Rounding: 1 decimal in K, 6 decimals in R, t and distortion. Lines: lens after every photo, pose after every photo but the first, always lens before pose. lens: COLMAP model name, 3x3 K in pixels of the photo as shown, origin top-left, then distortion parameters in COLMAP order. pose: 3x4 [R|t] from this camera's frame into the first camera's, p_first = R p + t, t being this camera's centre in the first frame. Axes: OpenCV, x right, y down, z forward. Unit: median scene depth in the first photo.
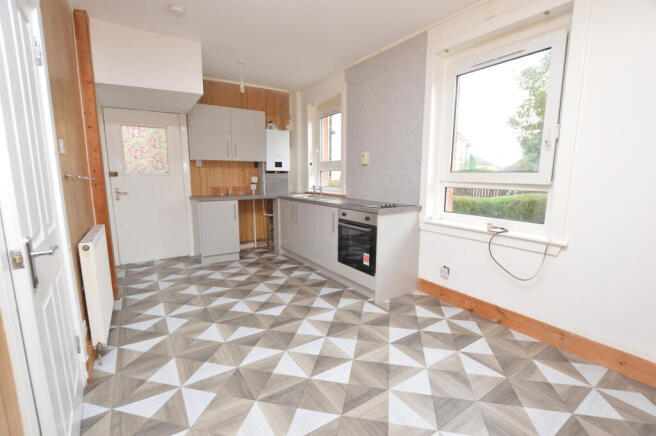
lens RADIAL K [[293.9, 0, 327.7], [0, 293.9, 223.6], [0, 0, 1]] dist [-0.032138, 0.004828]
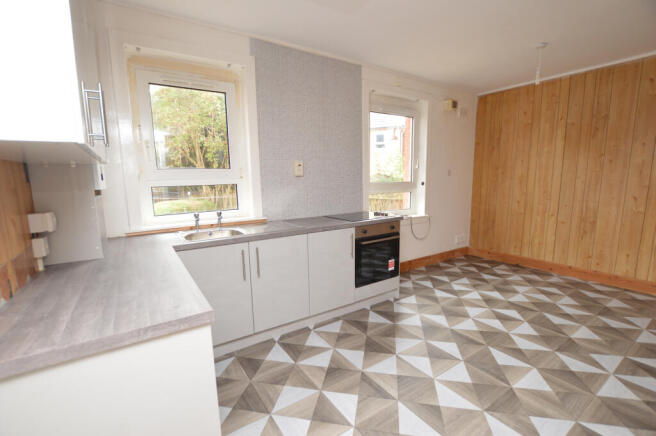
lens RADIAL K [[293.9, 0, 327.7], [0, 293.9, 223.6], [0, 0, 1]] dist [-0.032138, 0.004828]
pose [[-0.005490, -0.159313, 0.987213, -0.624701], [0.179537, 0.971029, 0.157699, -0.164308], [-0.983736, 0.178107, 0.023272, 0.812087]]
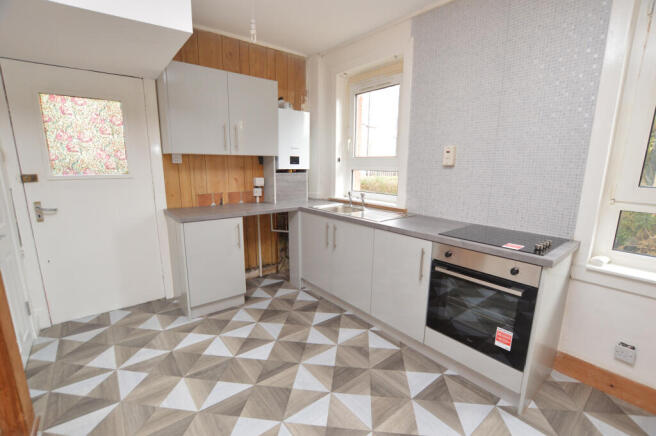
lens RADIAL K [[293.9, 0, 327.7], [0, 293.9, 223.6], [0, 0, 1]] dist [-0.032138, 0.004828]
pose [[0.995226, -0.012134, 0.096838, -0.180114], [0.008220, 0.999137, 0.040714, -0.089154], [-0.097248, -0.039724, 0.994467, 0.331774]]
